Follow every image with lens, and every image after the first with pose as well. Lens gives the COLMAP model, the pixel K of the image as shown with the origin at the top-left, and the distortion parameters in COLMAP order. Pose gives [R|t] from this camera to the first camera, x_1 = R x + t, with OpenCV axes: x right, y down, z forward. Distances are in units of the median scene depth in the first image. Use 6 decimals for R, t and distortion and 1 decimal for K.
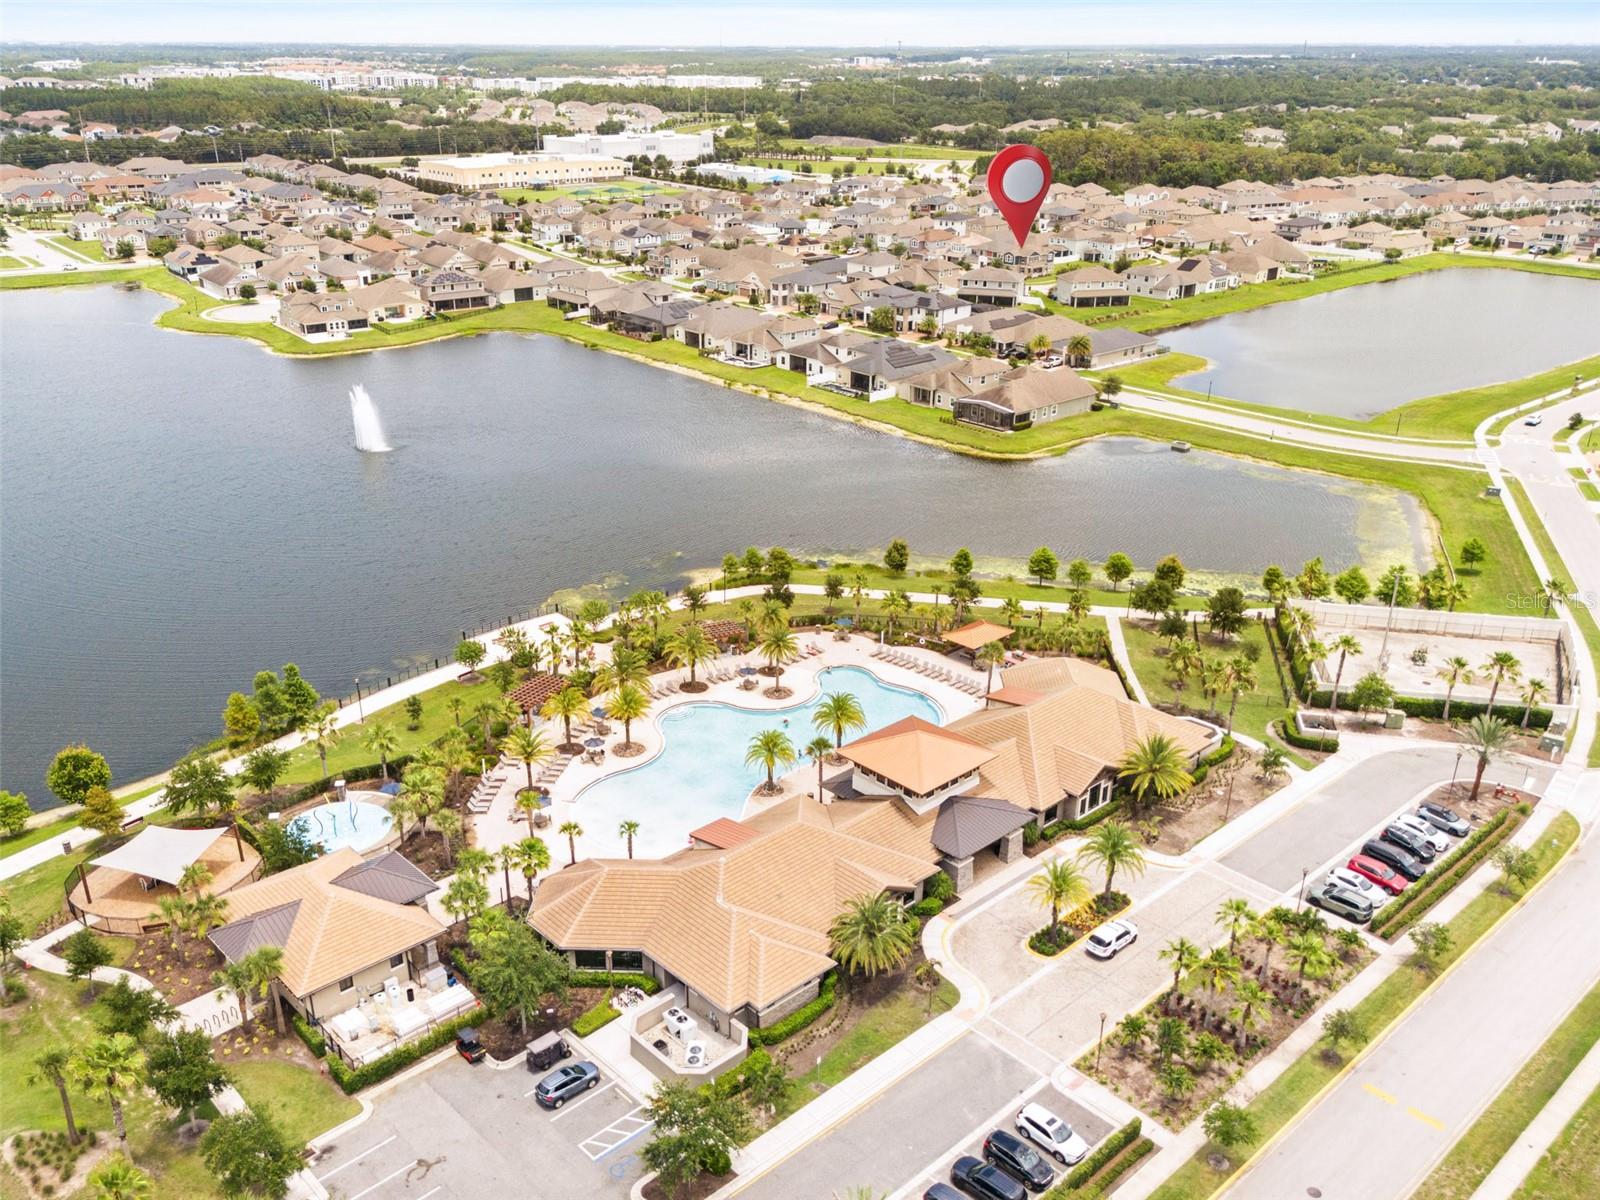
lens RADIAL K [[1213.9, 0, 800.0], [0, 1213.9, 600.0], [0, 0, 1]] dist [0.060821, -0.051017]
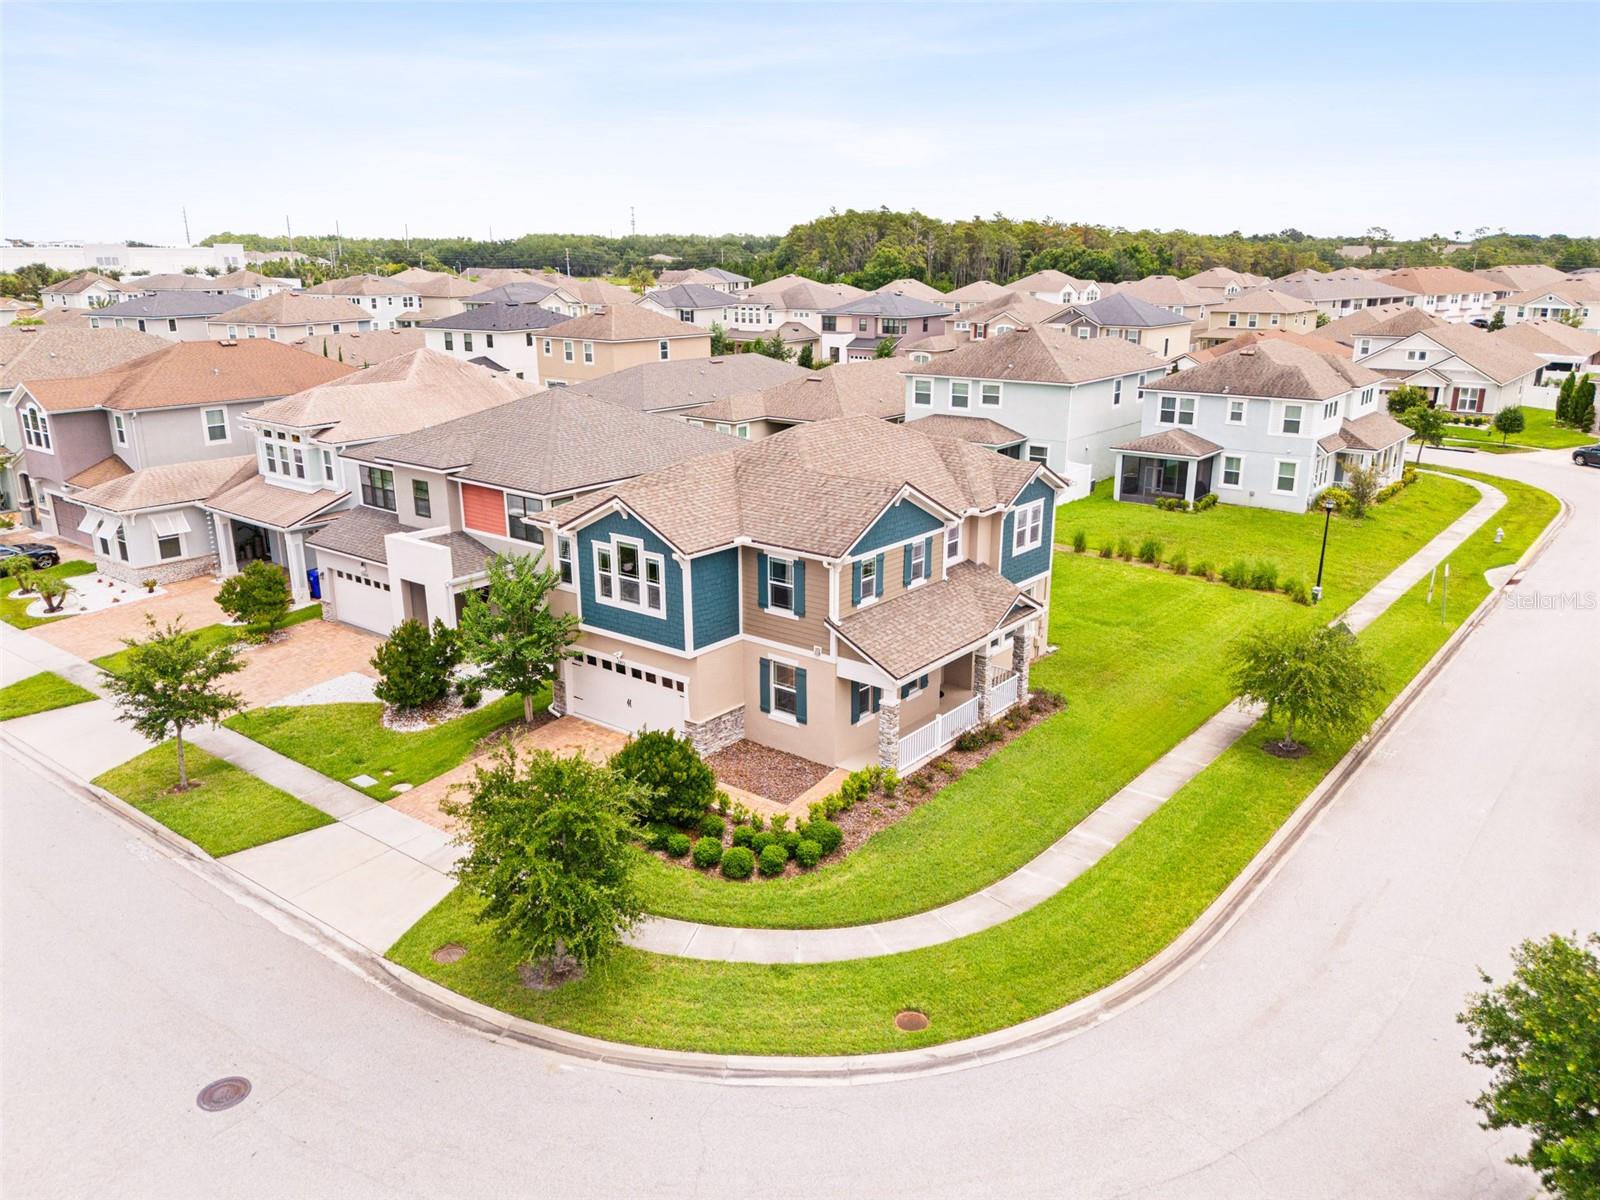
lens RADIAL K [[1168.1, 0, 800.0], [0, 1168.1, 600.0], [0, 0, 1]] dist [0.055447, -0.004985]
pose [[0.979872, -0.052826, 0.192510, 0.062161], [0.077509, 0.989371, -0.123032, -0.100134], [-0.183964, 0.135477, 0.973552, 0.344378]]
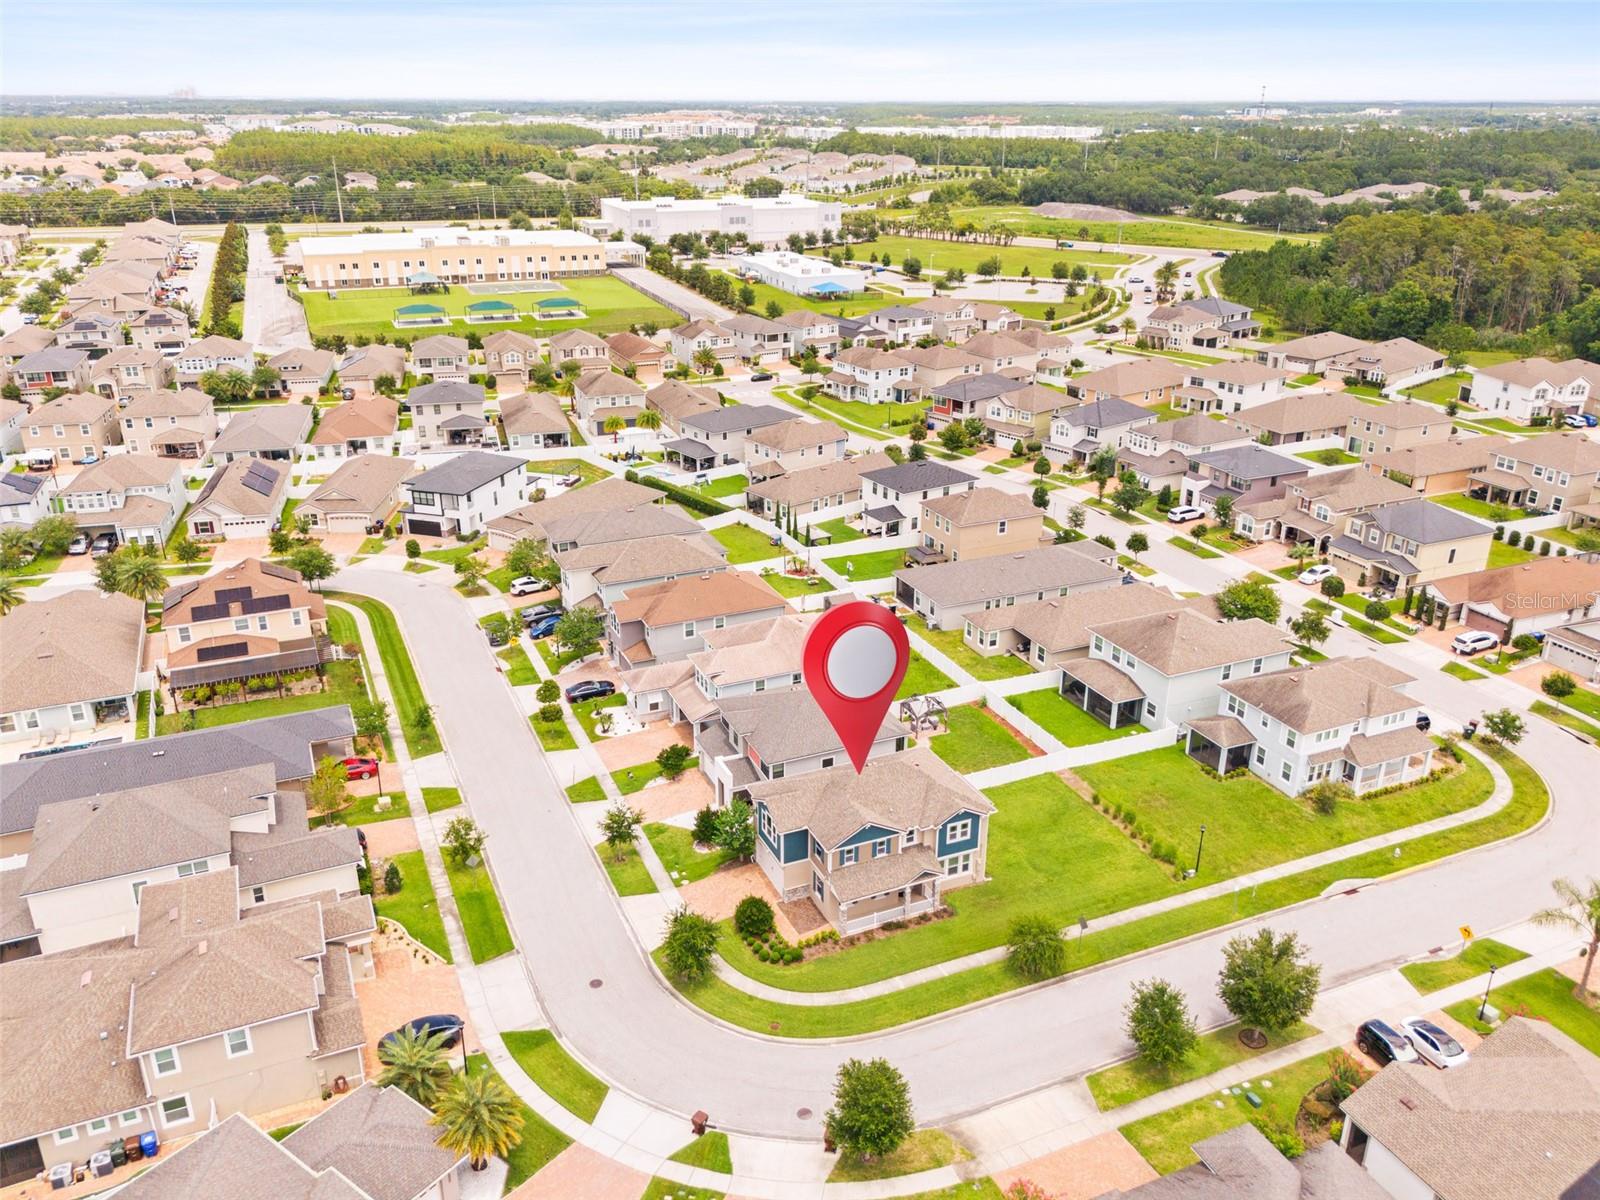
lens RADIAL K [[1213.9, 0, 800.0], [0, 1213.9, 600.0], [0, 0, 1]] dist [0.060821, -0.051017]
pose [[0.960211, 0.109802, -0.256783, 0.087445], [-0.118716, 0.992738, -0.019424, -0.120694], [0.252785, 0.049135, 0.966274, 0.290434]]
